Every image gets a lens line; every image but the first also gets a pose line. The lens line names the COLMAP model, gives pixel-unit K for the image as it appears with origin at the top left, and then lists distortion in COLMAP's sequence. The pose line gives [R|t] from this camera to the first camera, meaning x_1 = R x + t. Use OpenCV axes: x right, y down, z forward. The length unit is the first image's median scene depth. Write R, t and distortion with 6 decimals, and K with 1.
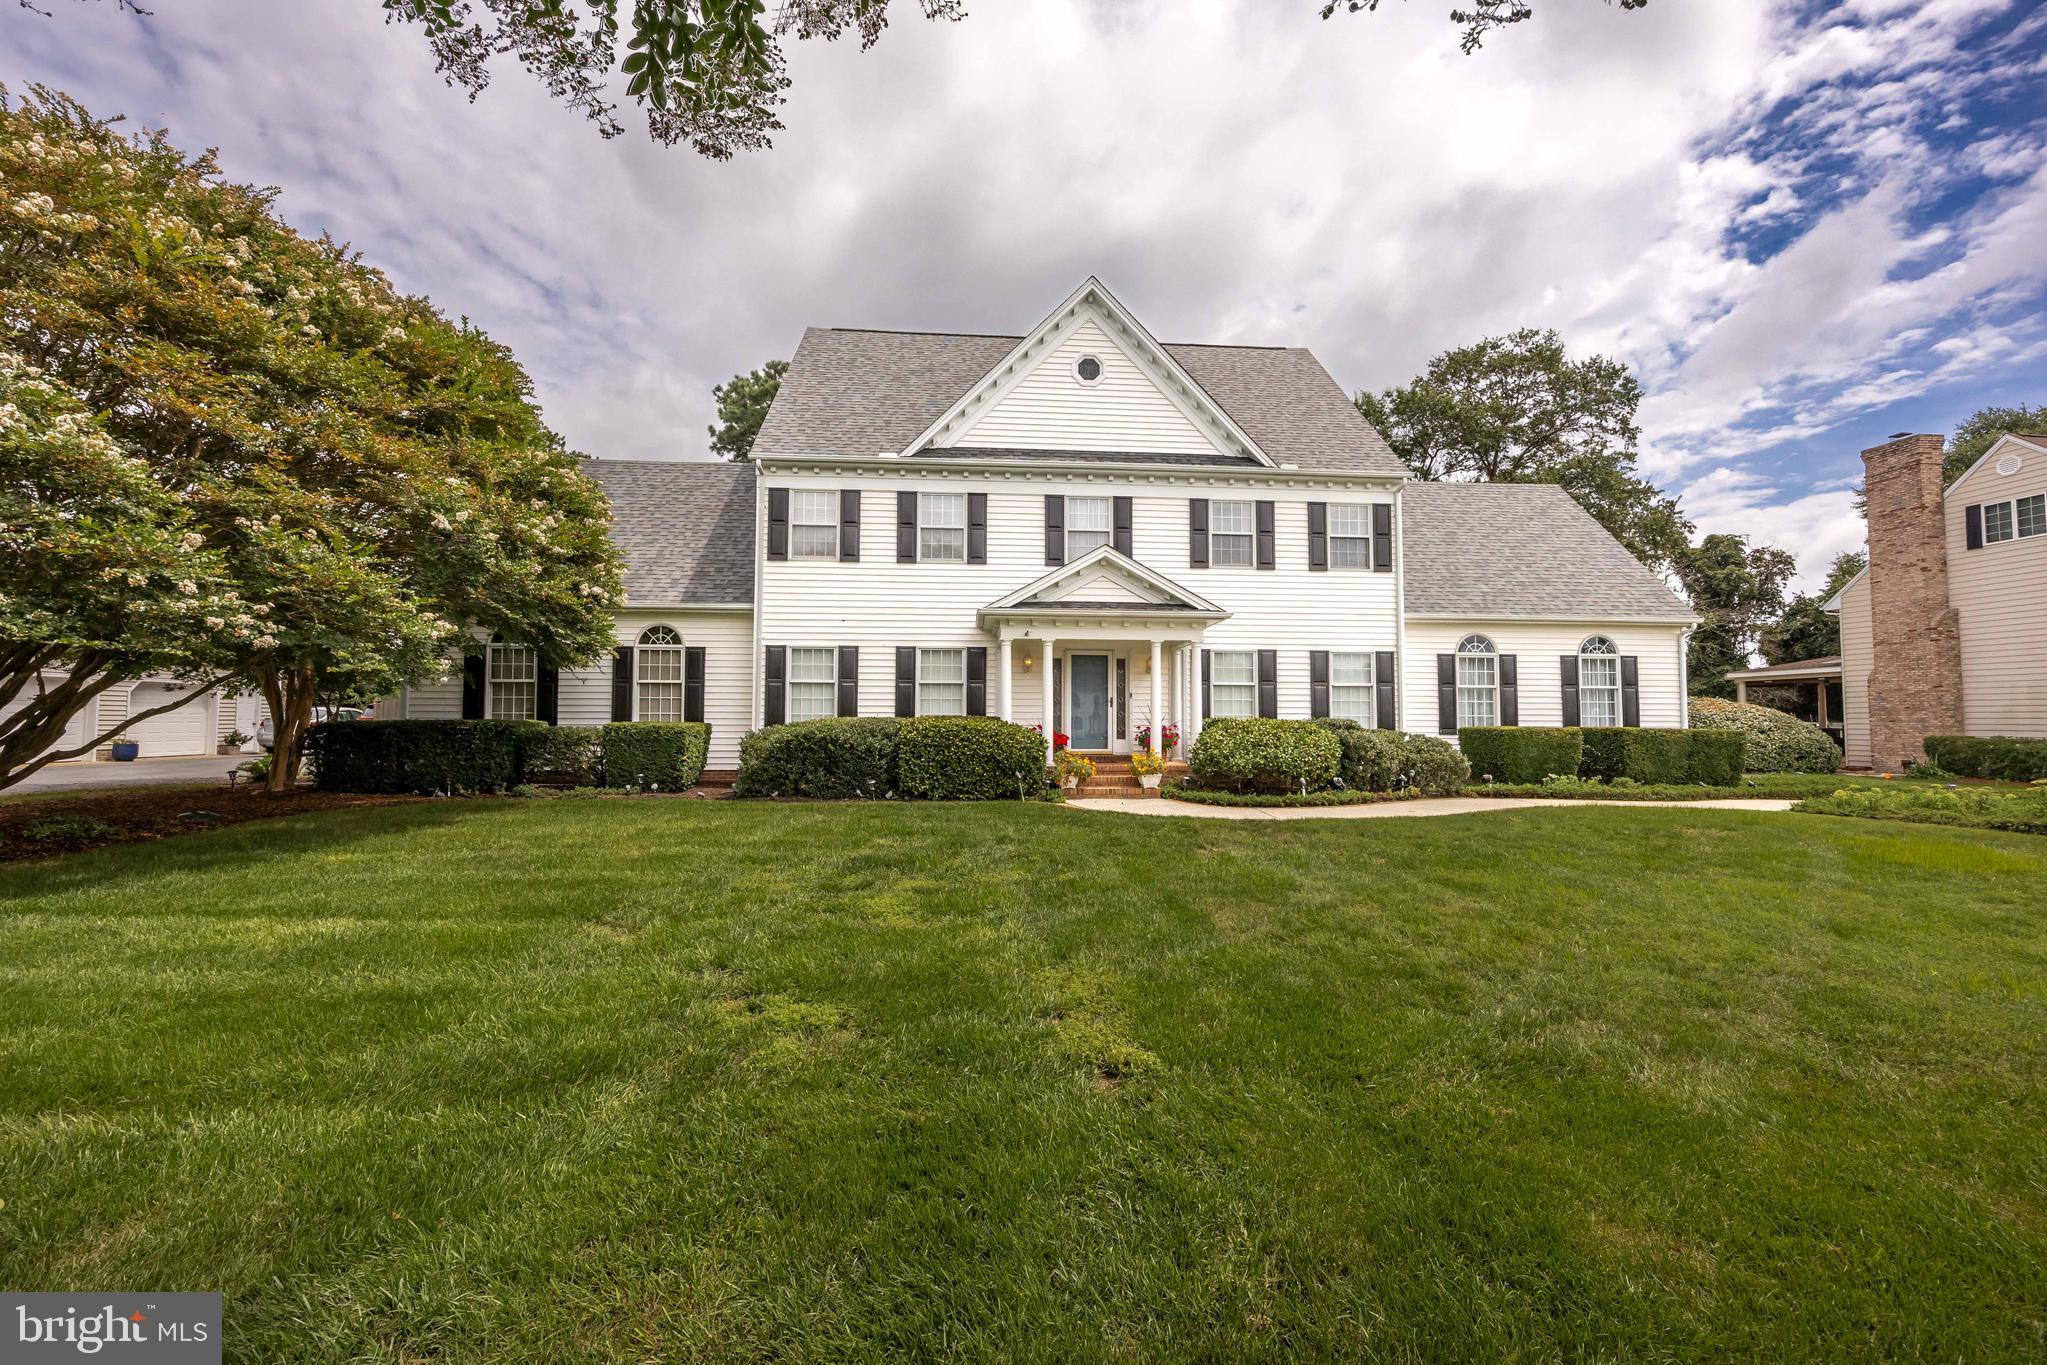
lens RADIAL K [[791.2, 0, 1023.5], [0, 791.2, 682.5], [0, 0, 1]] dist [0.000293, -0.003654]
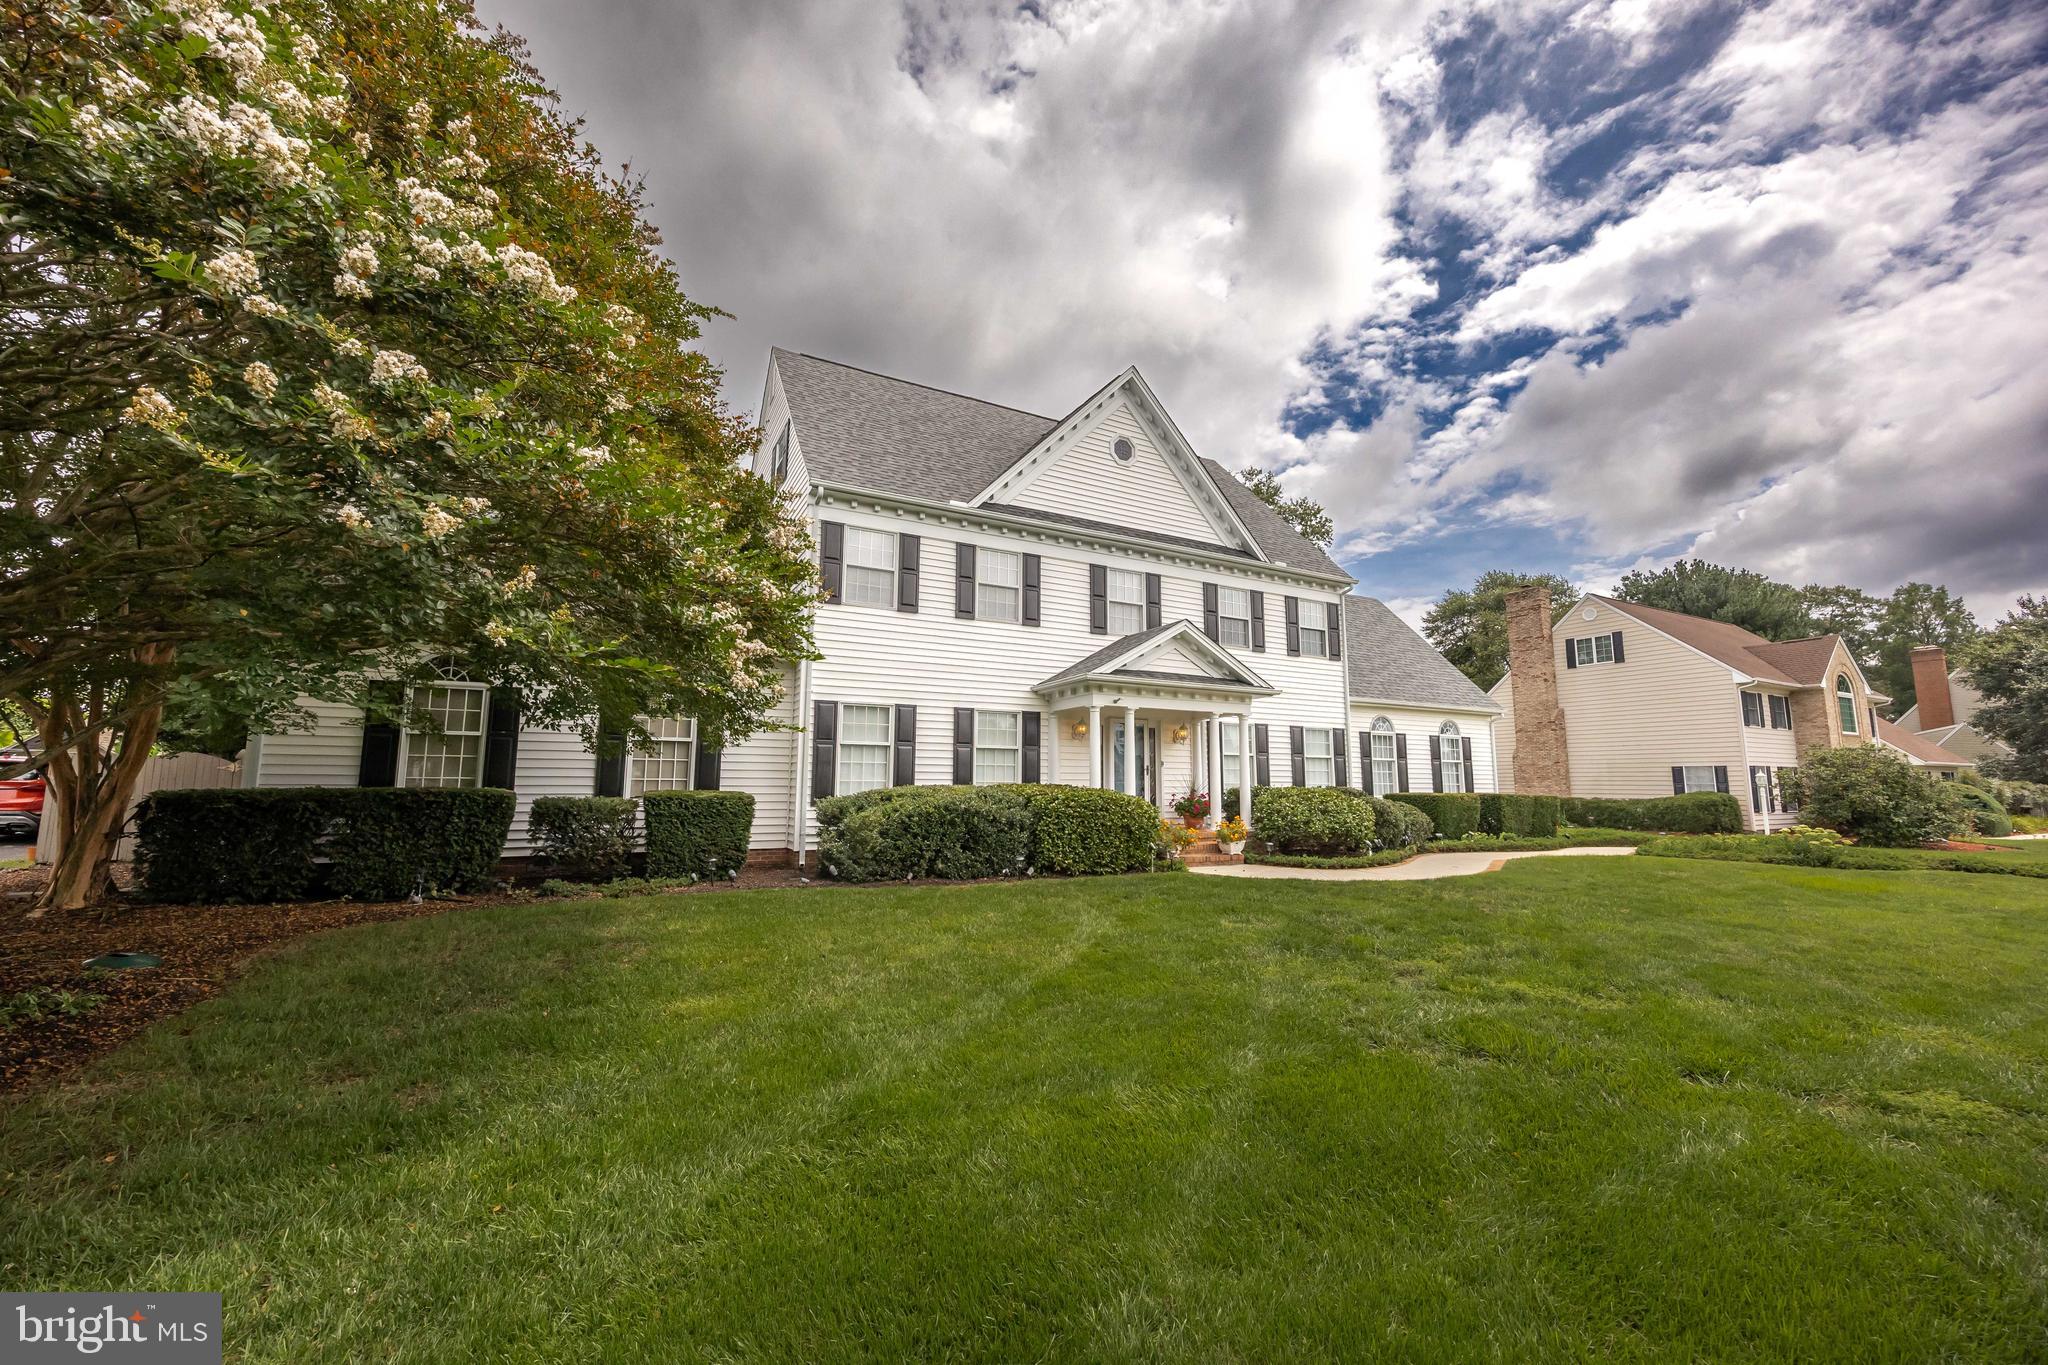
lens RADIAL K [[791.6, 0, 1024.0], [0, 791.6, 682.5], [0, 0, 1]] dist [0.000293, -0.003654]
pose [[0.912410, 0.053291, 0.405794, -0.457193], [-0.020963, 0.996270, -0.083702, 0.000742], [-0.408741, 0.067864, 0.910124, 0.125293]]
